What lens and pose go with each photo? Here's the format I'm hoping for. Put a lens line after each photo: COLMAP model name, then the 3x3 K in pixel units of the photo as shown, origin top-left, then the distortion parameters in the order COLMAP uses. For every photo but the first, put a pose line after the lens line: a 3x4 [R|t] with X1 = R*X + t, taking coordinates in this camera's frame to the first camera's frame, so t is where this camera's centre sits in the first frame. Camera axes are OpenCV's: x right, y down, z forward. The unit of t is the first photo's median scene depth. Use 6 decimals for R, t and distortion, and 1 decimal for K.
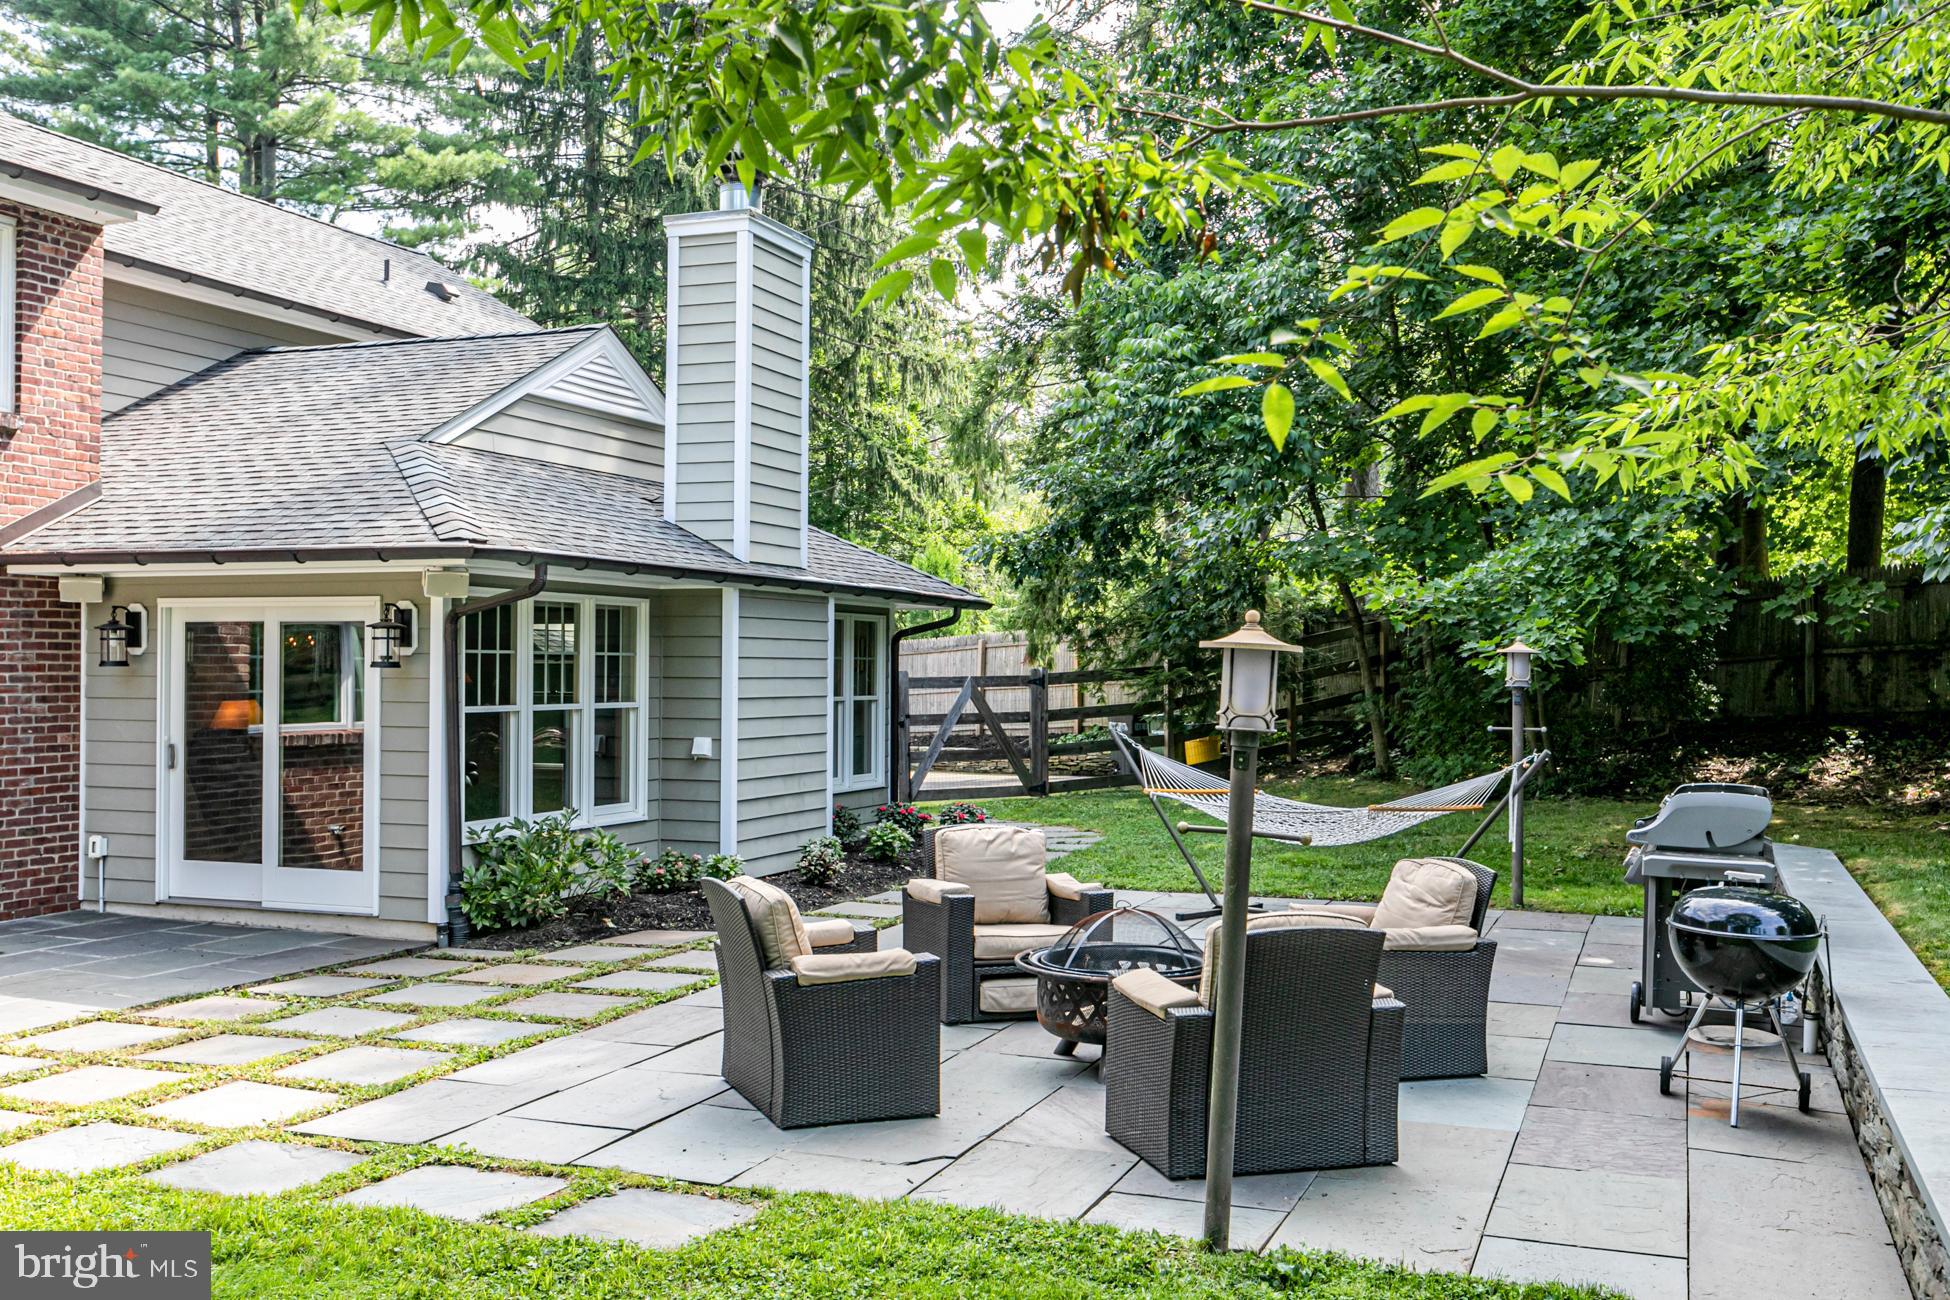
lens RADIAL K [[1920.6, 0, 975.0], [0, 1920.6, 650.0], [0, 0, 1]] dist [0.000540, 0.000613]
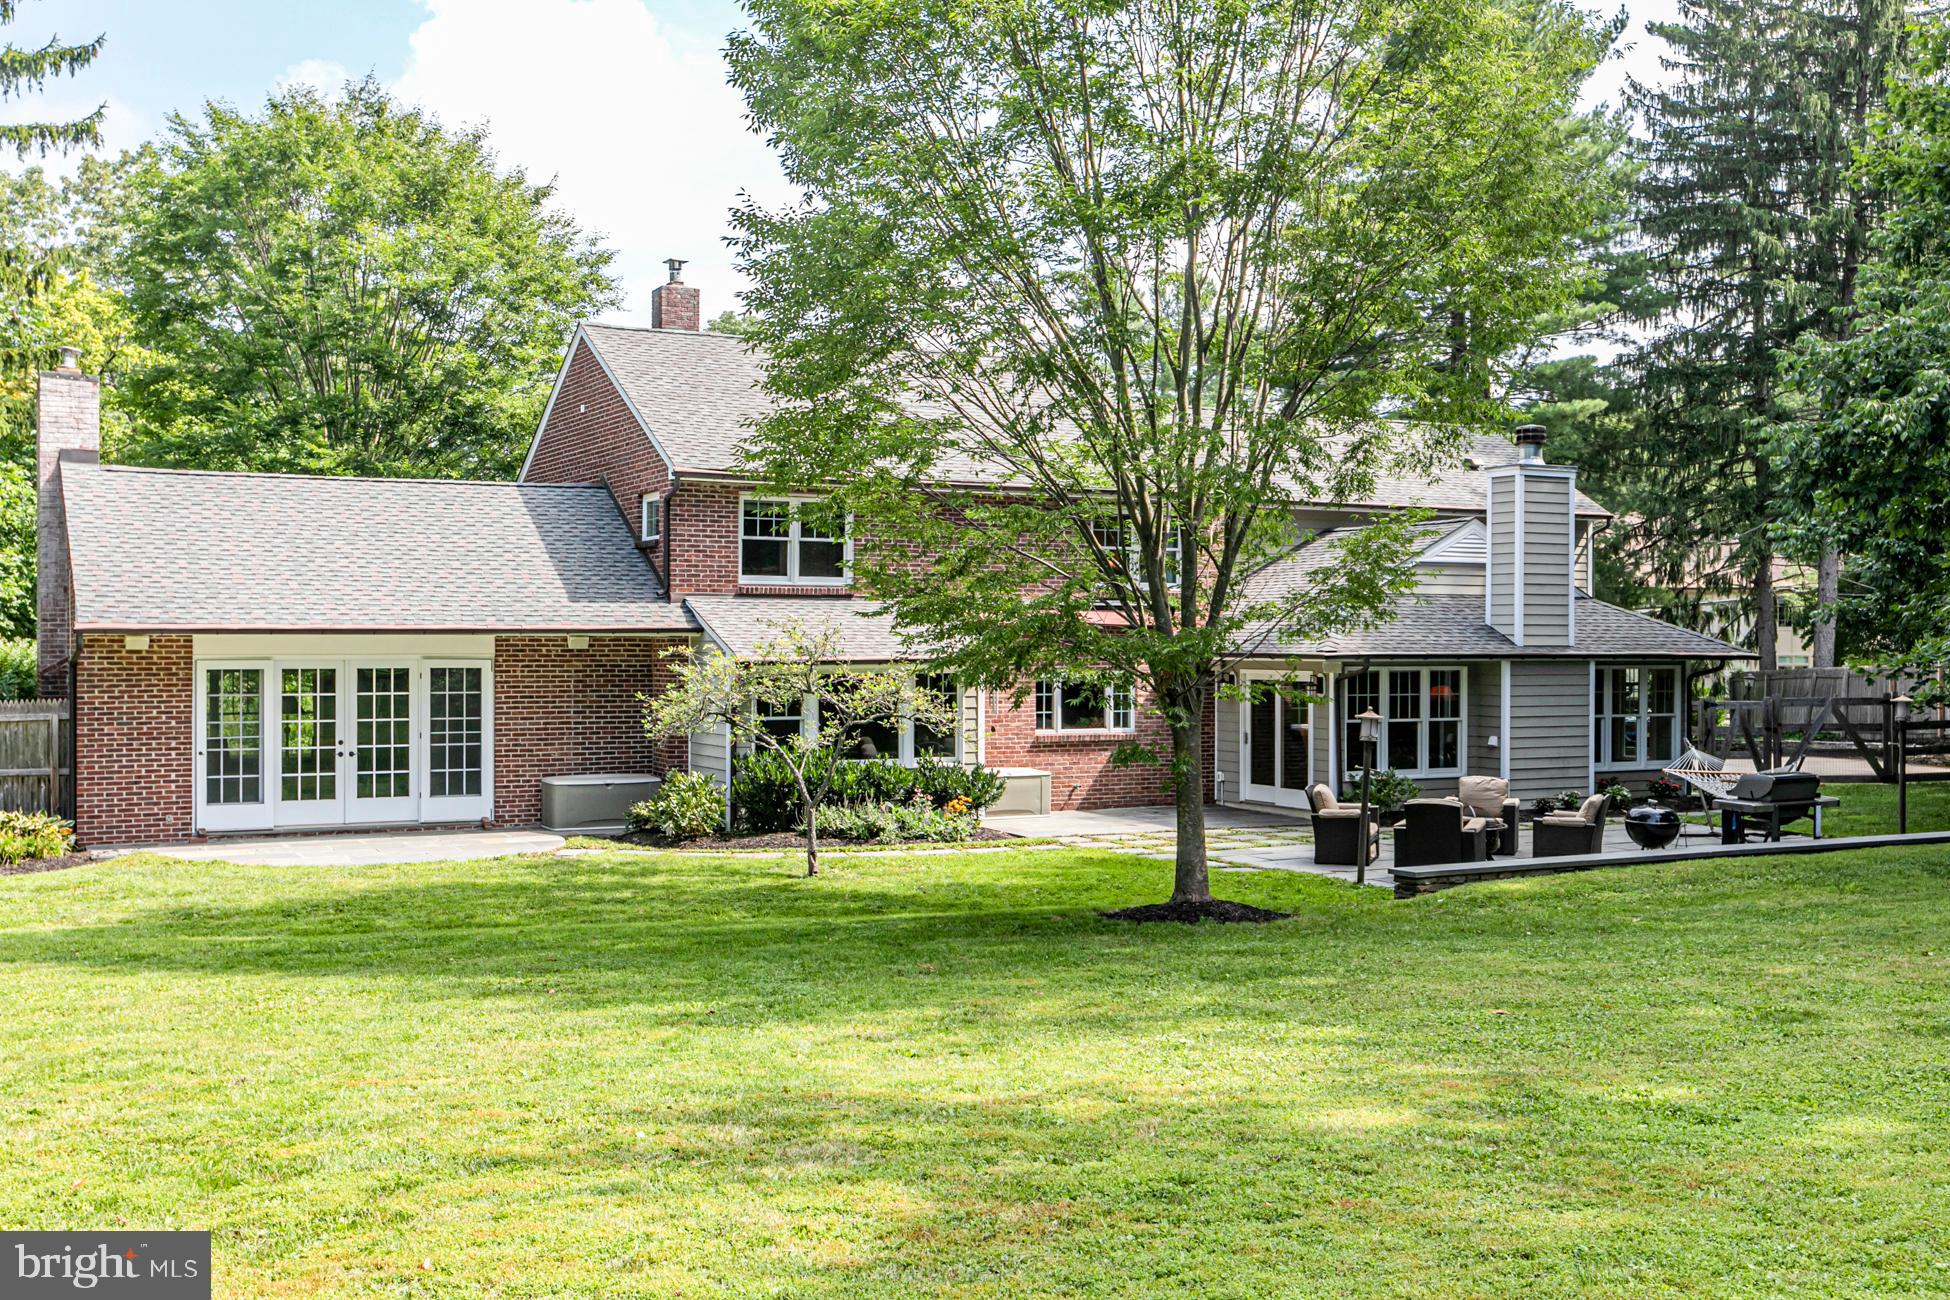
lens RADIAL K [[1920.6, 0, 975.0], [0, 1920.6, 650.0], [0, 0, 1]] dist [0.000540, 0.000613]
pose [[0.757164, -0.000543, -0.653225, 0.828161], [0.007156, 0.999947, 0.007463, -0.068781], [0.653186, -0.010325, 0.757127, -0.936046]]
